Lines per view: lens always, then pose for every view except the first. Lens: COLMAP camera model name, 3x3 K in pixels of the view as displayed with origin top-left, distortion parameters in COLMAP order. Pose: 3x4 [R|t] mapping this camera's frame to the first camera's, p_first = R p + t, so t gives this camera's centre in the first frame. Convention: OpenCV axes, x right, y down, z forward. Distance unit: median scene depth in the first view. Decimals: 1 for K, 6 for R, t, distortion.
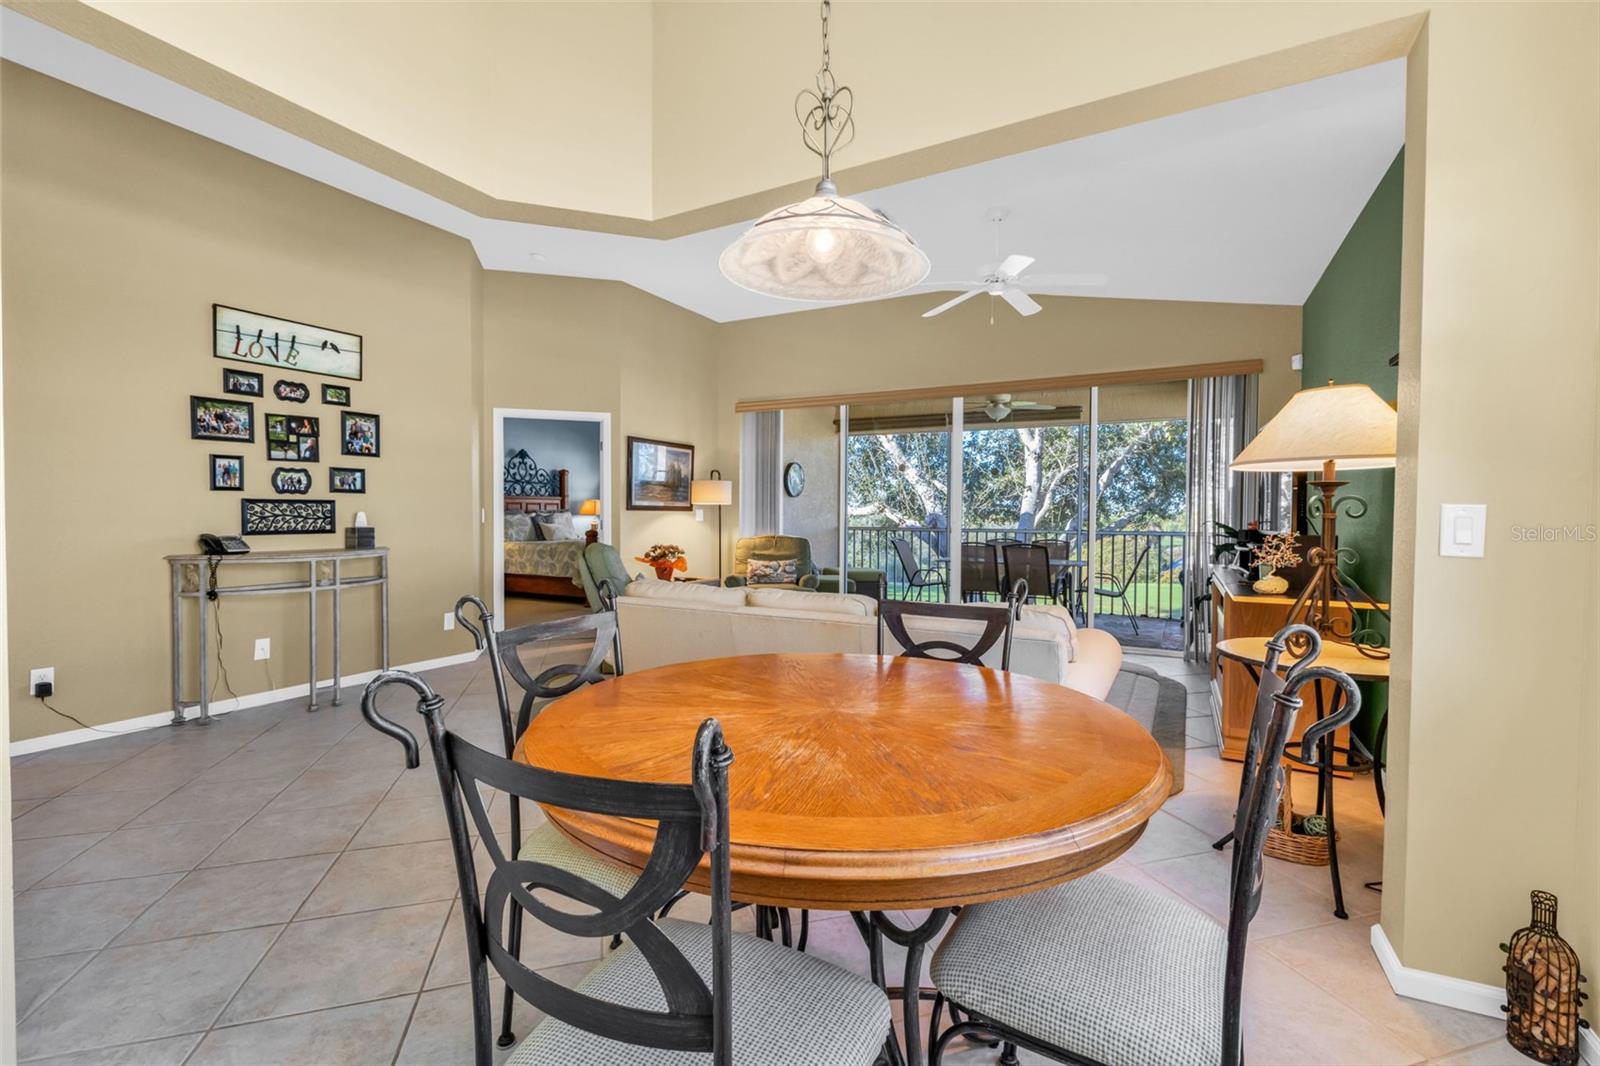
lens RADIAL K [[690.0, 0, 804.0], [0, 690.0, 523.4], [0, 0, 1]] dist [0.013258, -0.005230]
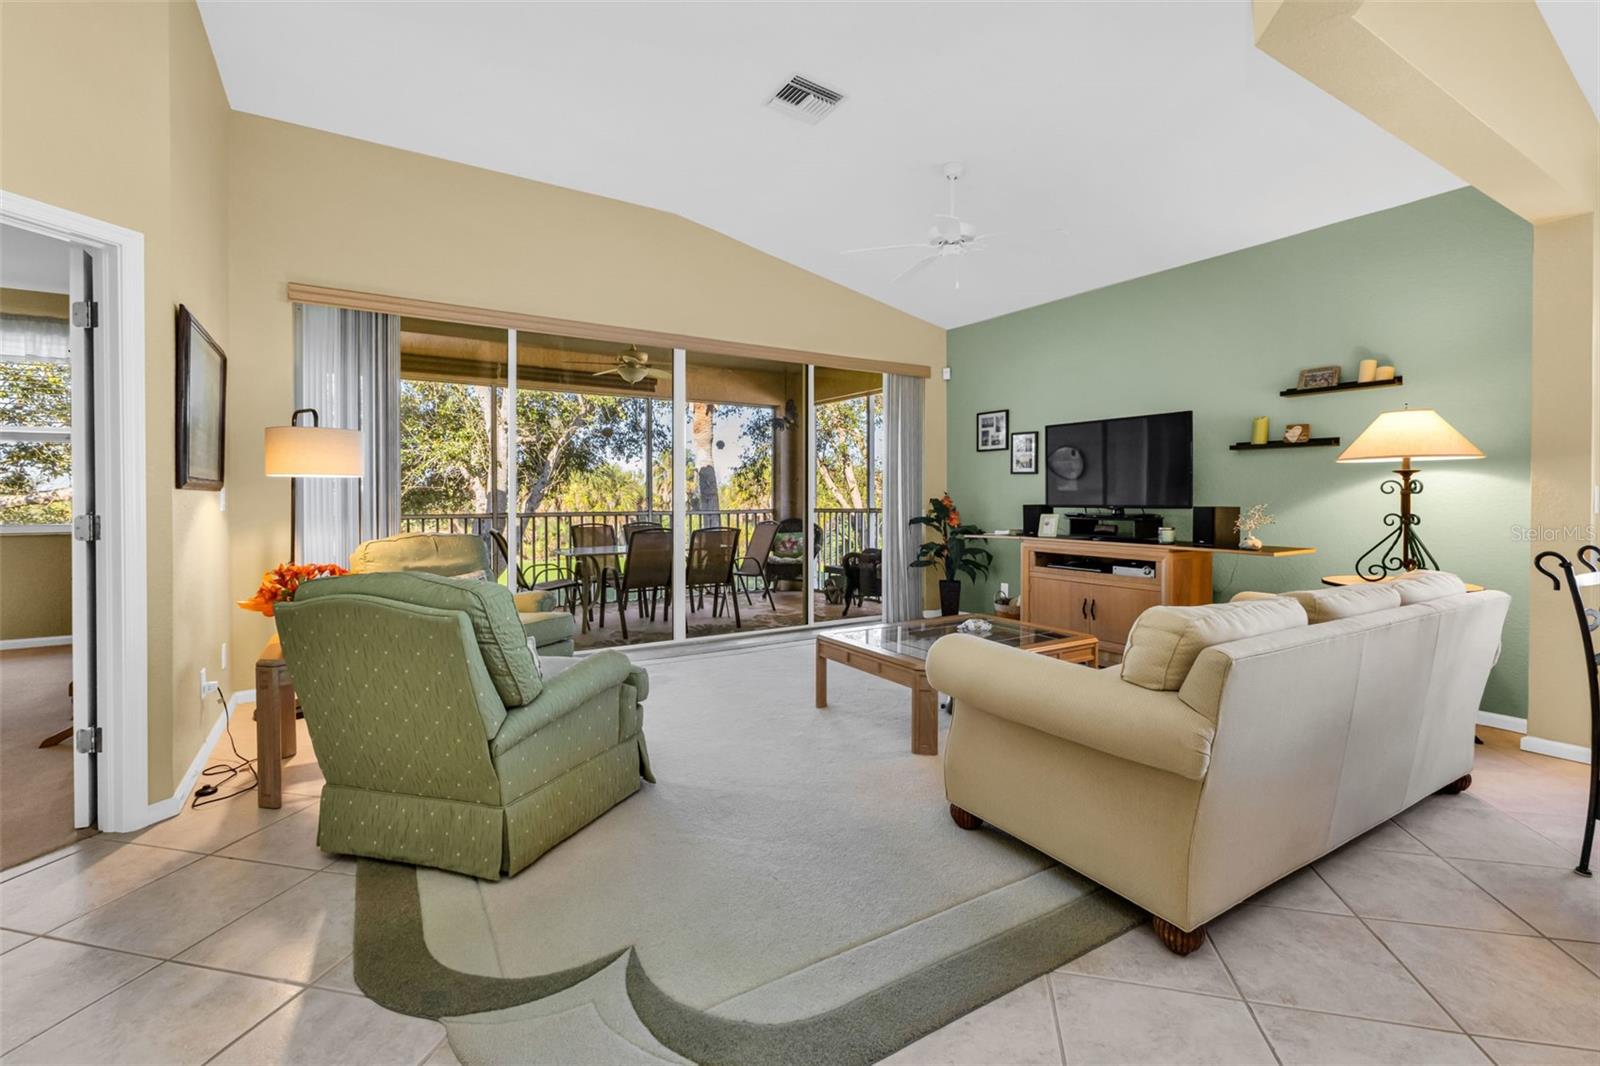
lens RADIAL K [[695.5, 0, 792.0], [0, 695.5, 503.2], [0, 0, 1]] dist [0.003726, -0.000454]
pose [[0.506679, -0.017051, 0.861966, -0.598933], [0.017626, 0.999800, 0.009417, -0.011003], [-0.861954, 0.010422, 0.506879, 0.660659]]
